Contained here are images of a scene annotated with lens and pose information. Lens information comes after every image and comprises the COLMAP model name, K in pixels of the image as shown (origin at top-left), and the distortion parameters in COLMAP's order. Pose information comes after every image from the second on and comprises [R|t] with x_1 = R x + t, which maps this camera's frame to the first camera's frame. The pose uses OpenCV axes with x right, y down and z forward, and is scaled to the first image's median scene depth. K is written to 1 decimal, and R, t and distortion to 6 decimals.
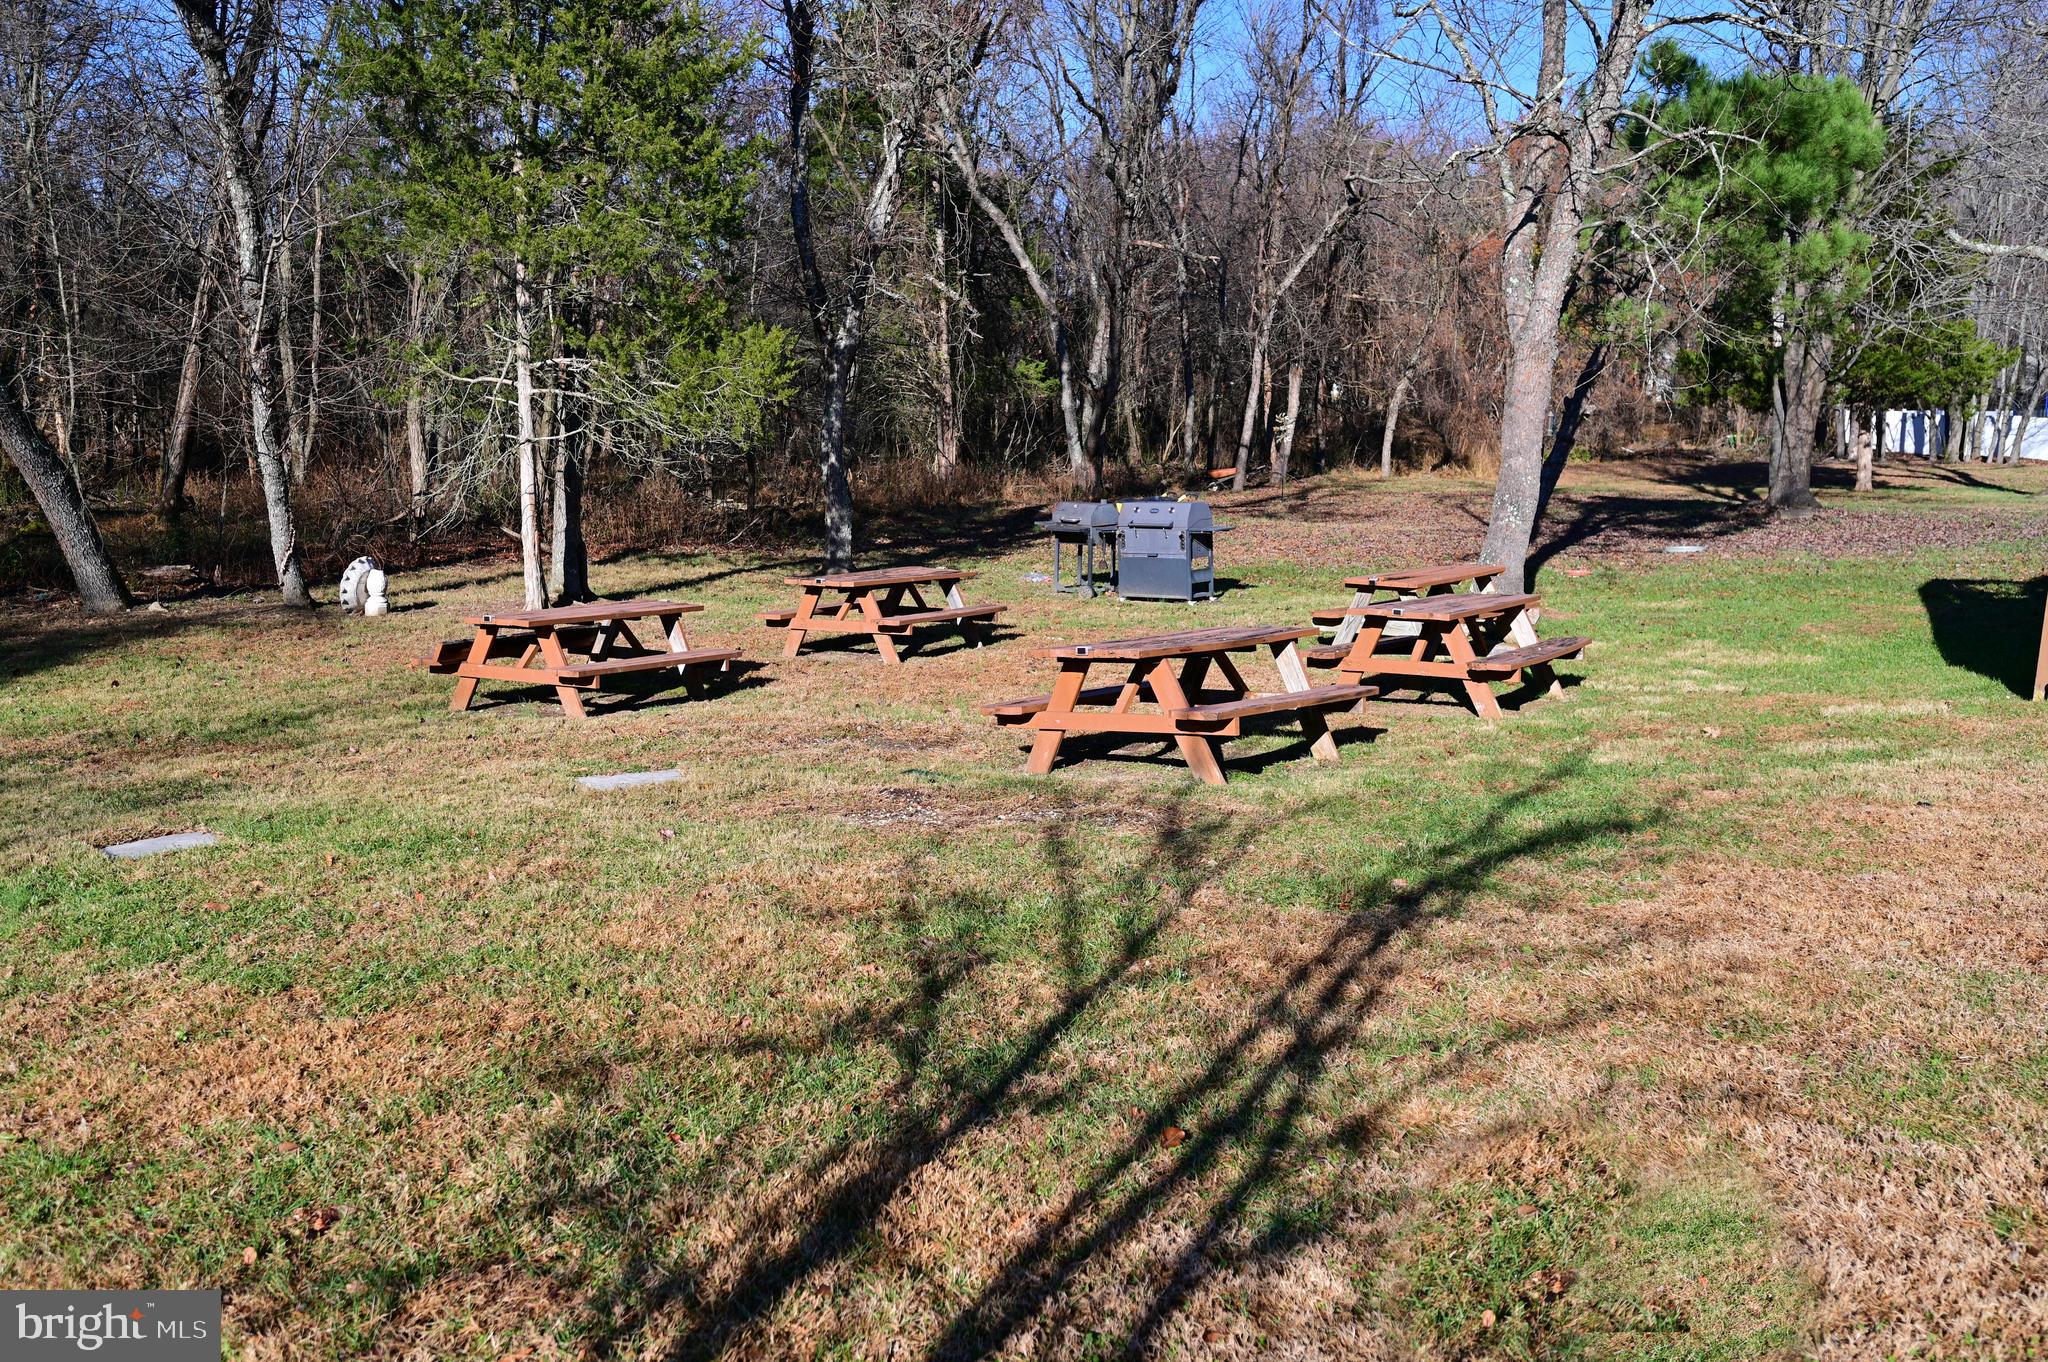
lens RADIAL K [[1764.9, 0, 1024.0], [0, 1764.9, 681.0], [0, 0, 1]] dist [0.003482, 0.001318]
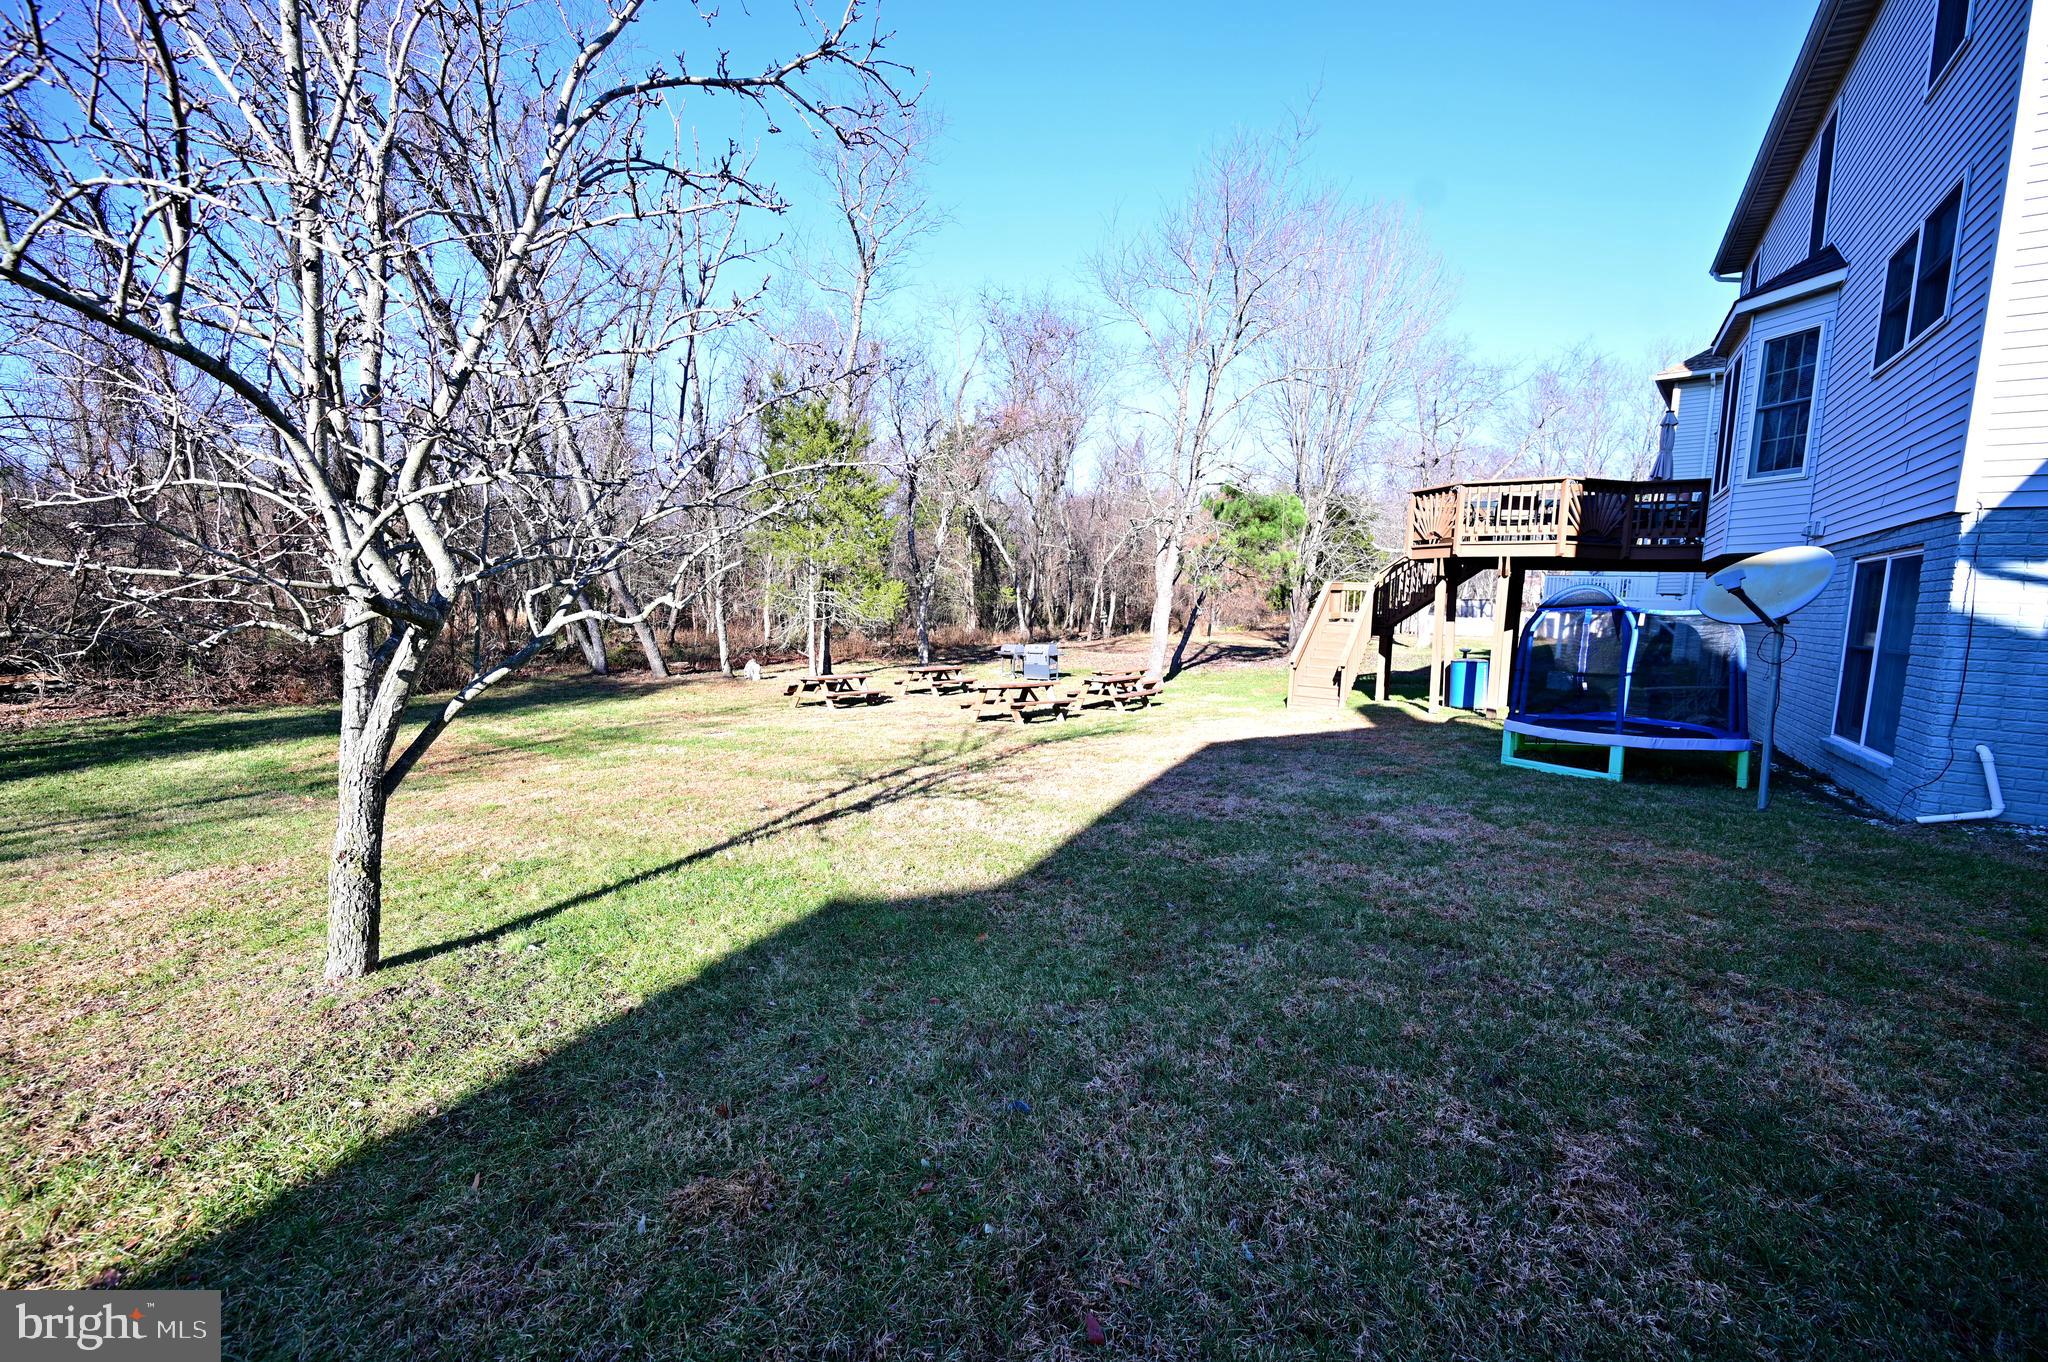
lens RADIAL K [[791.1, 0, 1033.3], [0, 791.1, 692.3], [0, 0, 1]] dist [-0.000066, -0.000002]
pose [[0.999661, 0.013663, 0.022152, 0.045448], [-0.012739, 0.999064, -0.041334, 0.026888], [-0.022696, 0.041038, 0.998900, -0.257552]]
